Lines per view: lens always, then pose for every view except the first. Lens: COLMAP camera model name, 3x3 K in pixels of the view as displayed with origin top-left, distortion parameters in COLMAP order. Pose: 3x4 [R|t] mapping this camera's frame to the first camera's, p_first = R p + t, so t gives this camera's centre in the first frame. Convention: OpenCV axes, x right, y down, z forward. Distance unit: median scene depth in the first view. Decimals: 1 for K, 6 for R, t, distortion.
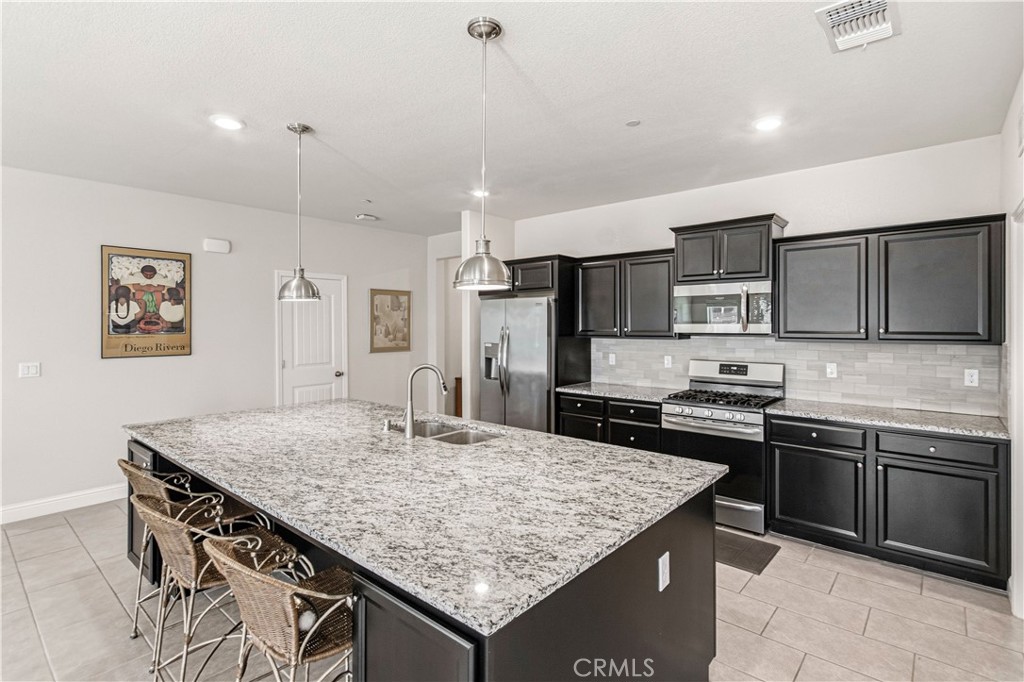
lens RADIAL K [[497.8, 0, 502.0], [0, 497.8, 325.1], [0, 0, 1]] dist [0.000796, -0.000883]
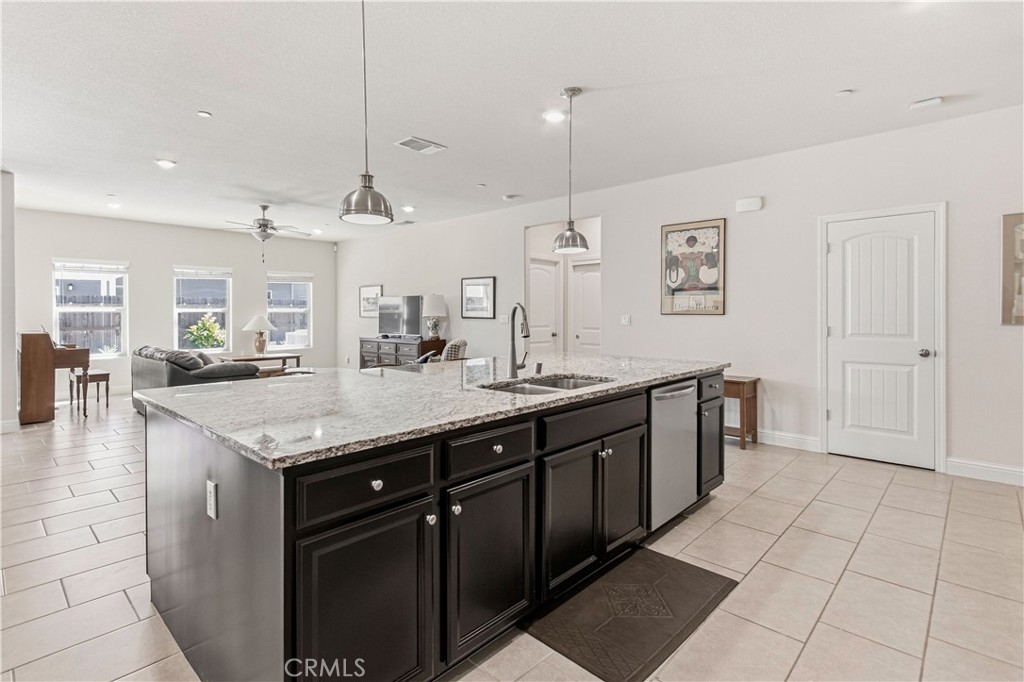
lens RADIAL K [[497.8, 0, 497.5], [0, 497.8, 314.6], [0, 0, 1]] dist [0.000796, -0.000883]
pose [[-0.041524, 0.006888, -0.999114, 0.517987], [-0.001334, 0.999975, 0.006949, 0.061517], [0.999137, 0.001621, -0.041514, 0.660211]]
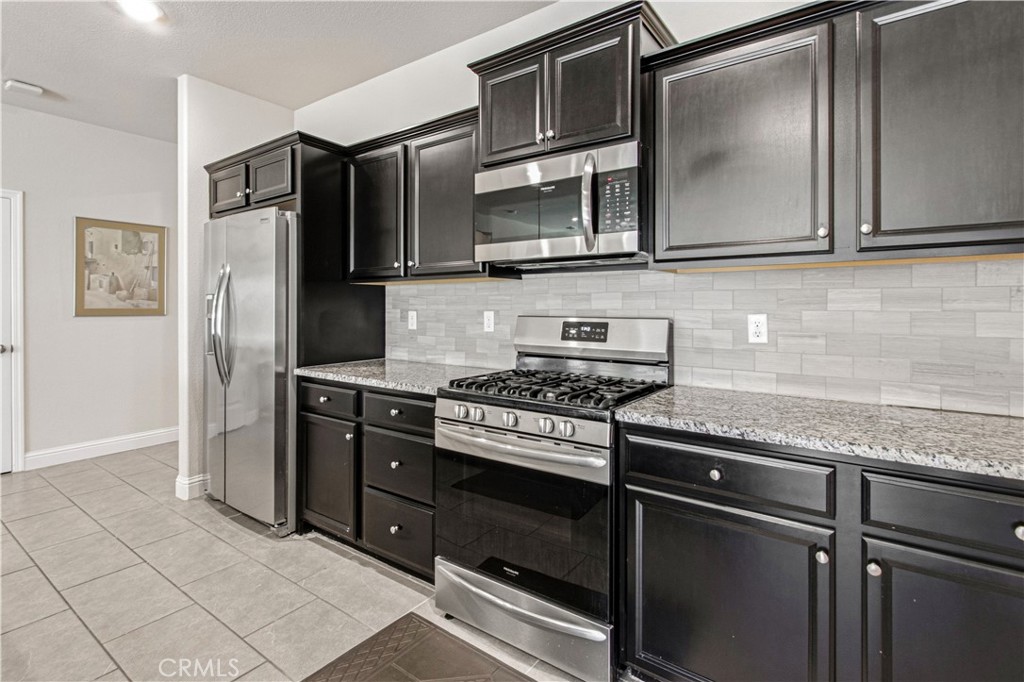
lens RADIAL K [[497.8, 0, 492.9], [0, 497.8, 305.0], [0, 0, 1]] dist [0.000796, -0.000883]
pose [[0.996390, 0.002708, 0.084848, 0.326521], [-0.002319, 0.999986, -0.004688, 0.064527], [-0.084859, 0.004474, 0.996383, 0.482456]]
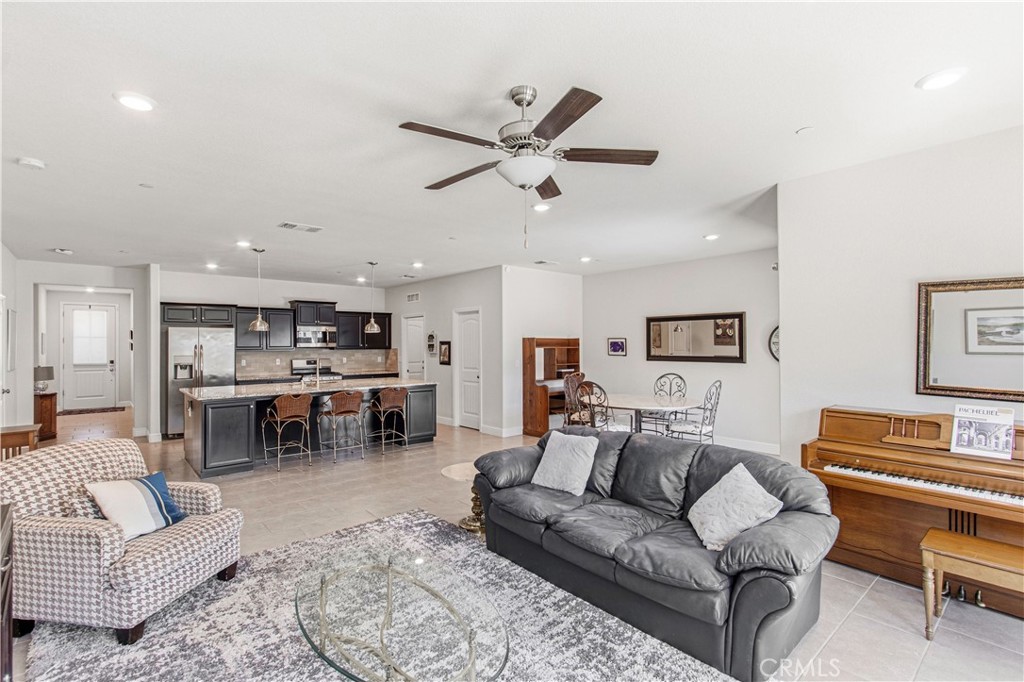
lens RADIAL K [[497.8, 0, 517.5], [0, 497.8, 342.2], [0, 0, 1]] dist [0.000796, -0.000883]
pose [[0.125005, 0.003016, 0.992151, -1.787821], [0.005638, 0.999977, -0.003750, 0.006536], [-0.992140, 0.006062, 0.124985, -0.268190]]
